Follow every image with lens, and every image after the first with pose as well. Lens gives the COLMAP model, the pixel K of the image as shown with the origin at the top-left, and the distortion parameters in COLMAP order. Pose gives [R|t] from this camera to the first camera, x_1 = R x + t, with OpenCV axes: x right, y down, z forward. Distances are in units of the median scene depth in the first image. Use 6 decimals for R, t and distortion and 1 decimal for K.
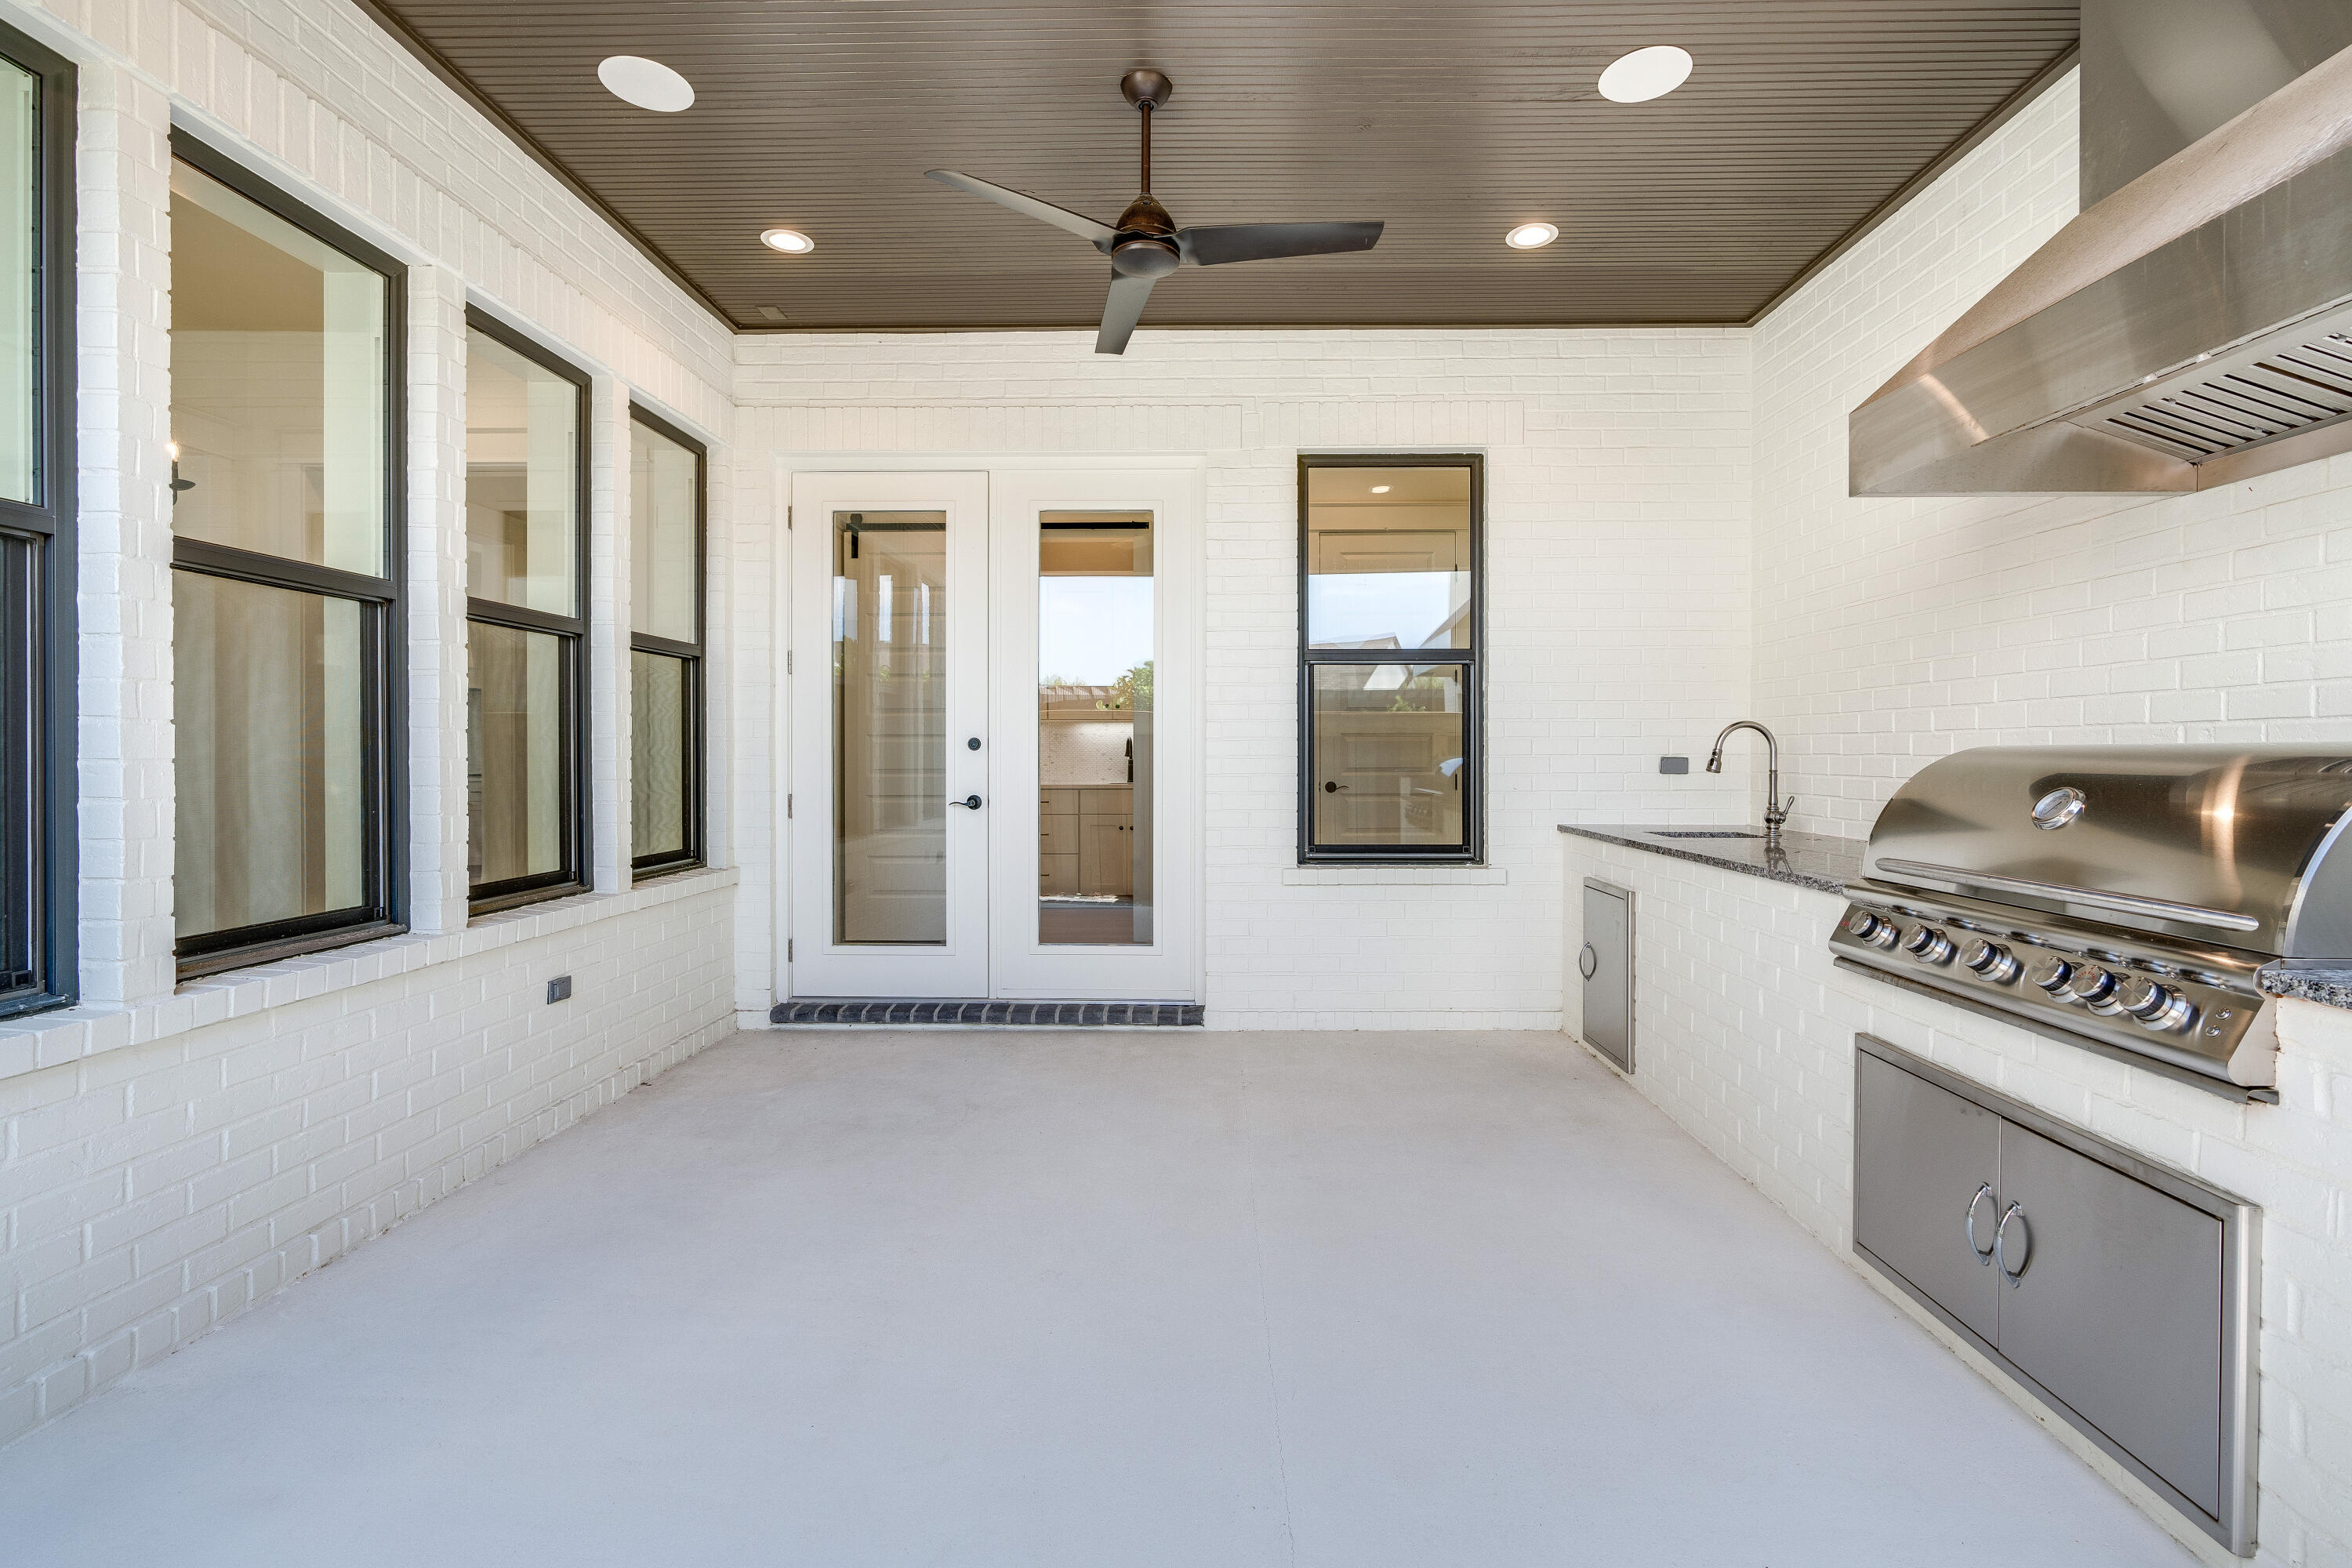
lens RADIAL K [[1071.1, 0, 1184.2], [0, 1071.1, 768.1], [0, 0, 1]] dist [-0.001153, 0.000582]
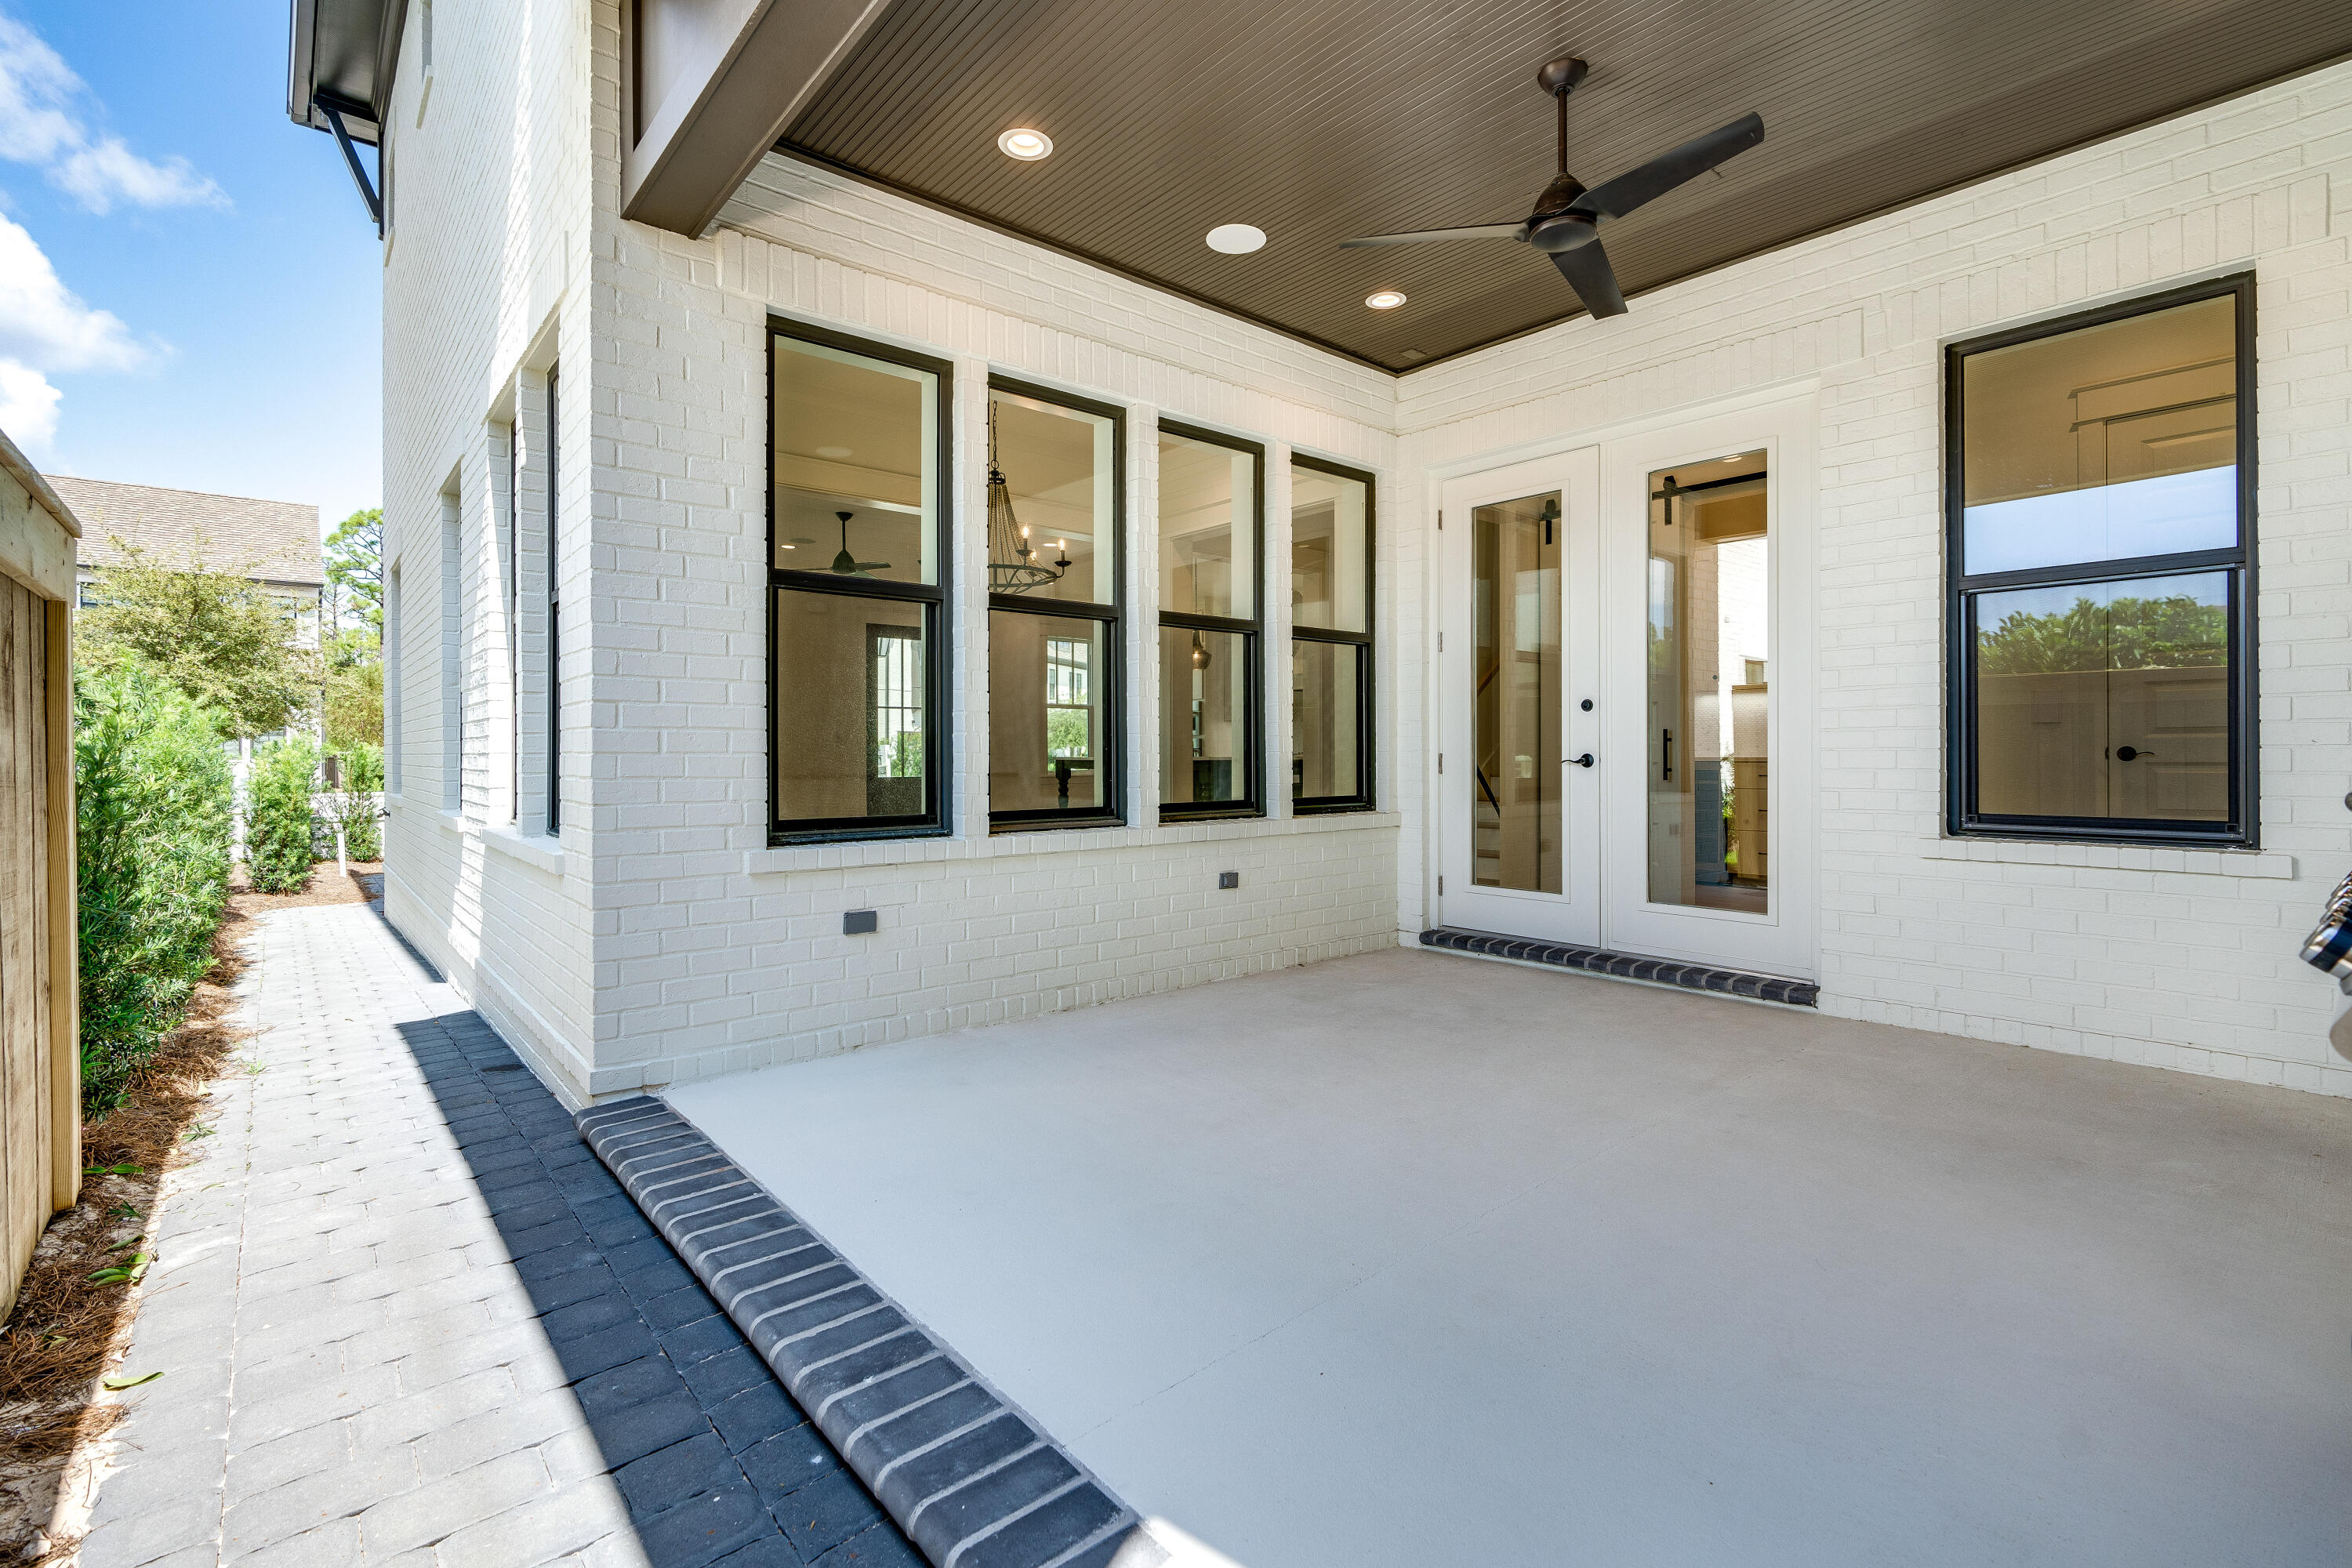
lens RADIAL K [[1071.1, 0, 1184.6], [0, 1071.1, 768.2], [0, 0, 1]] dist [-0.001153, 0.000582]
pose [[0.666400, 0.007872, -0.745553, 0.335180], [-0.008000, 0.999962, 0.003407, 0.039851], [0.745551, 0.003694, 0.666438, 0.000801]]
